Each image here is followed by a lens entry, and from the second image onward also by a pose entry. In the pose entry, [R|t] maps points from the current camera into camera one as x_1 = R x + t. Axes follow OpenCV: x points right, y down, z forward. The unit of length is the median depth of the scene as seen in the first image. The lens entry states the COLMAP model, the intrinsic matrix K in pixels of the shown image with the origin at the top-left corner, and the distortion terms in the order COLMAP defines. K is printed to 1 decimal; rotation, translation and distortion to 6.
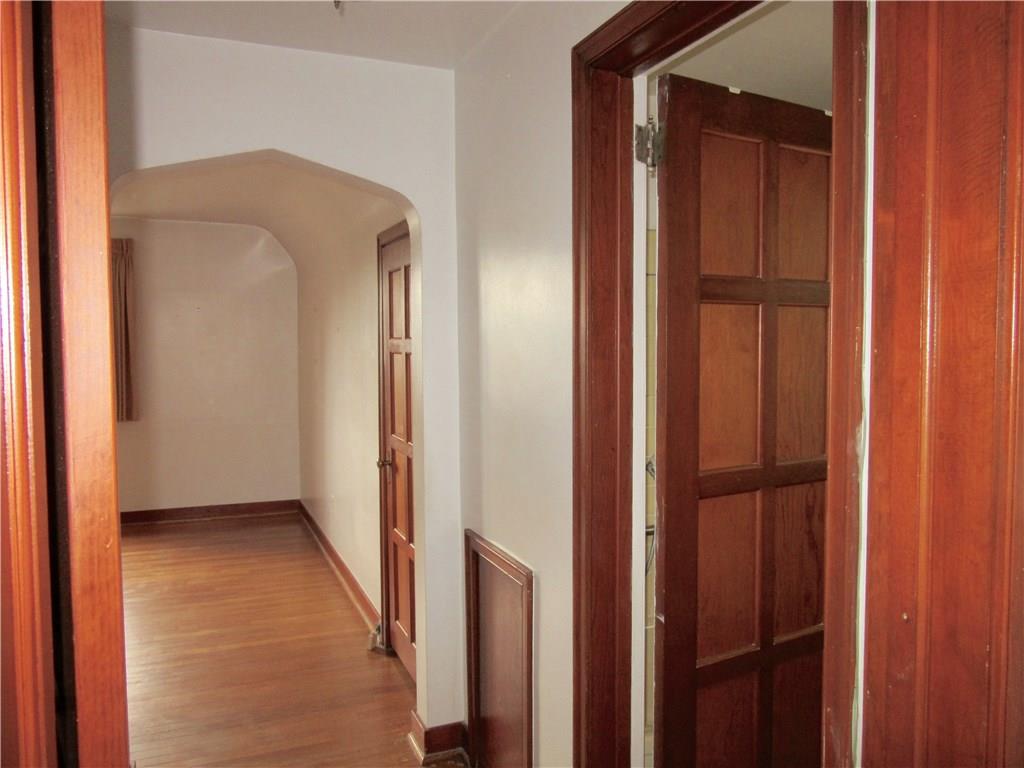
lens RADIAL K [[794.9, 0, 509.9], [0, 794.9, 382.2], [0, 0, 1]] dist [-0.004163, -0.012936]
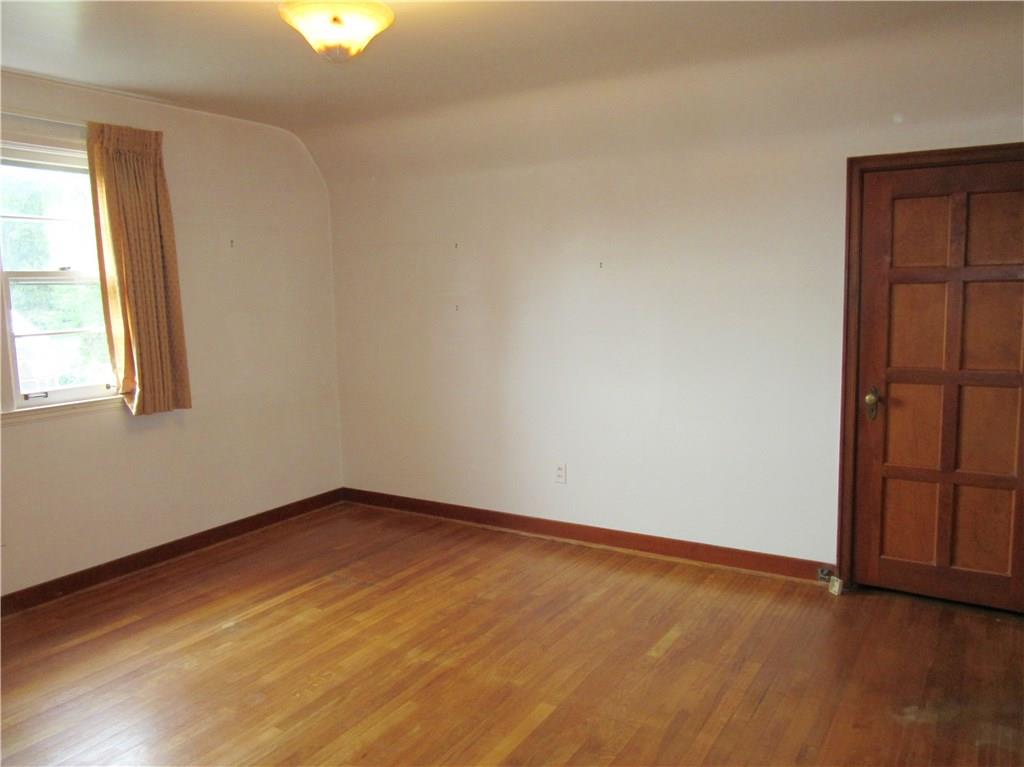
lens RADIAL K [[794.9, 0, 509.9], [0, 794.9, 381.7], [0, 0, 1]] dist [-0.004163, -0.012936]
pose [[0.808463, -0.101701, 0.579693, -0.738323], [0.059323, 0.994022, 0.091657, -0.021515], [-0.585549, -0.039712, 0.809663, 0.343942]]
